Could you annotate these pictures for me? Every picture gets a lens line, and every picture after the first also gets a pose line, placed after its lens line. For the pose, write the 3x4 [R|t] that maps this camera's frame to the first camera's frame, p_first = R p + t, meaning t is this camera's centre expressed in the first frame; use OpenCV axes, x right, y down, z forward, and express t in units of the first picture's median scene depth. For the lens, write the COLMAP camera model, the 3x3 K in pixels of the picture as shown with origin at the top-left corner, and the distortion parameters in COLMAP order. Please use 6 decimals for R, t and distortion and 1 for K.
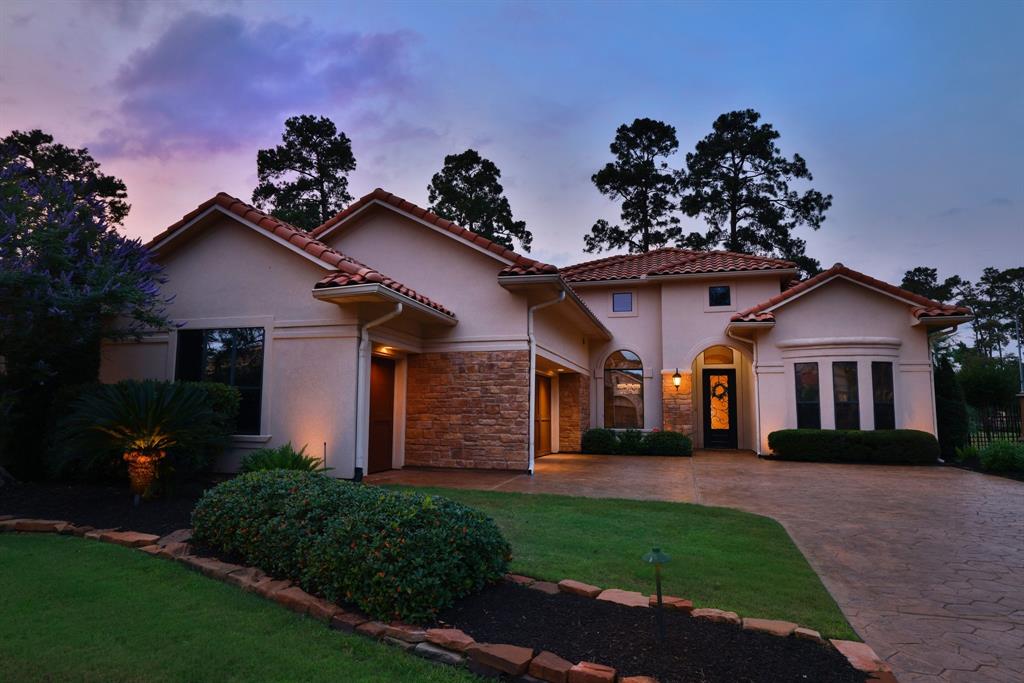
lens RADIAL K [[599.3, 0, 532.0], [0, 599.3, 345.5], [0, 0, 1]] dist [-0.037046, 0.034763]
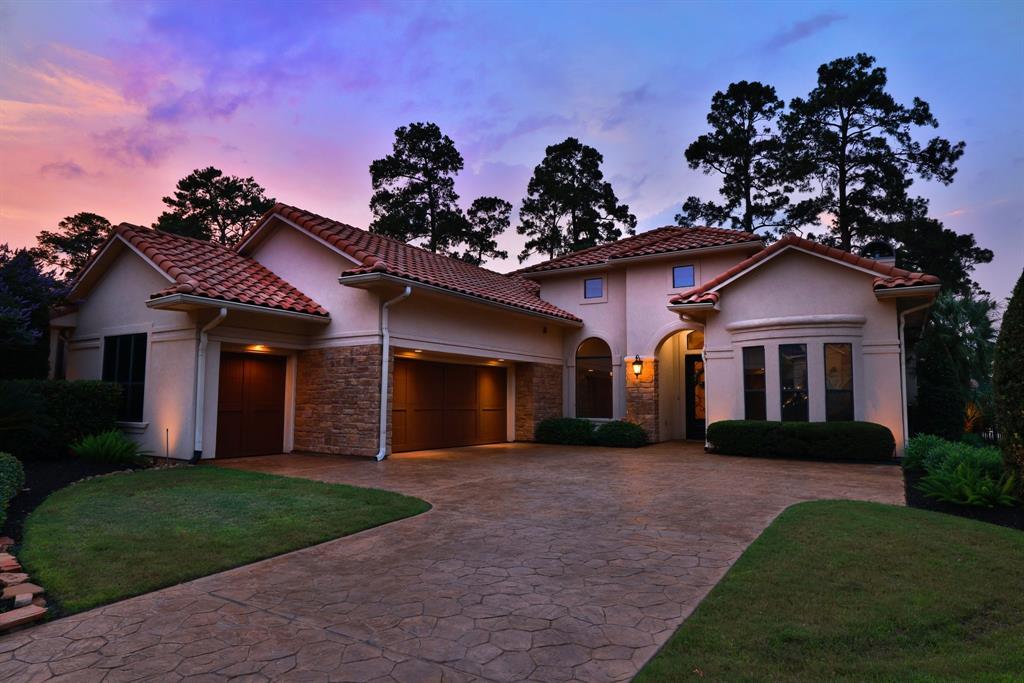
lens RADIAL K [[599.3, 0, 514.3], [0, 599.3, 349.4], [0, 0, 1]] dist [-0.037046, 0.034763]
pose [[0.960755, -0.026528, -0.276127, 0.150190], [0.033928, 0.999181, 0.022057, 0.000438], [0.275316, -0.030560, 0.960868, 0.013836]]
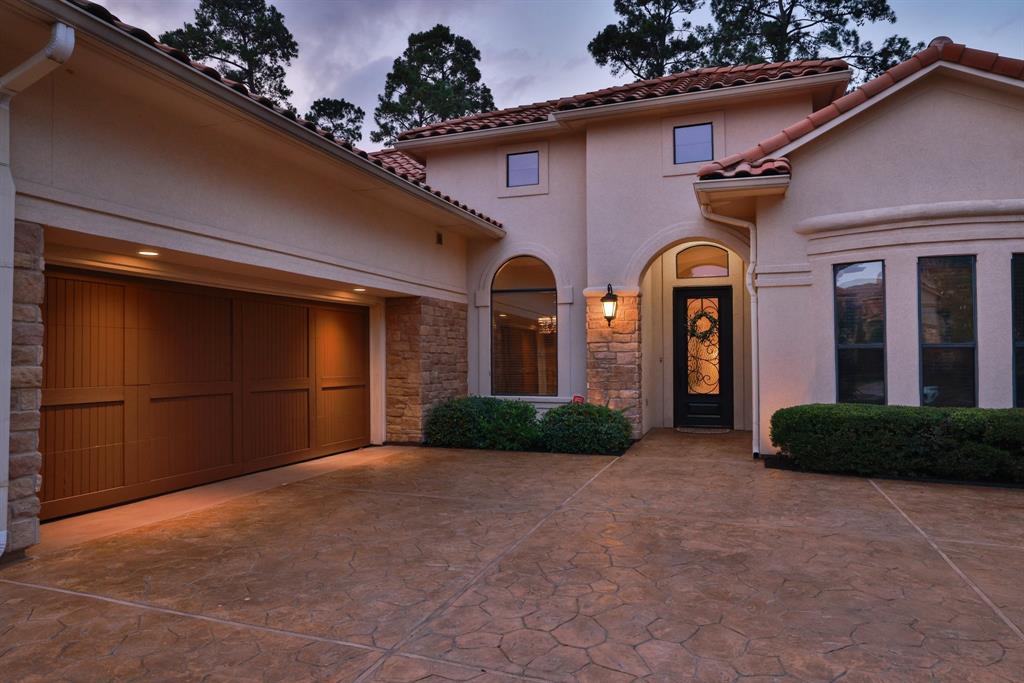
lens RADIAL K [[677.3, 0, 509.5], [0, 677.3, 343.3], [0, 0, 1]] dist [-0.006188, 0.021170]
pose [[0.997252, -0.016226, -0.072292, 0.092991], [0.022861, 0.995503, 0.091928, 0.015492], [0.070475, -0.093328, 0.993138, 0.185185]]
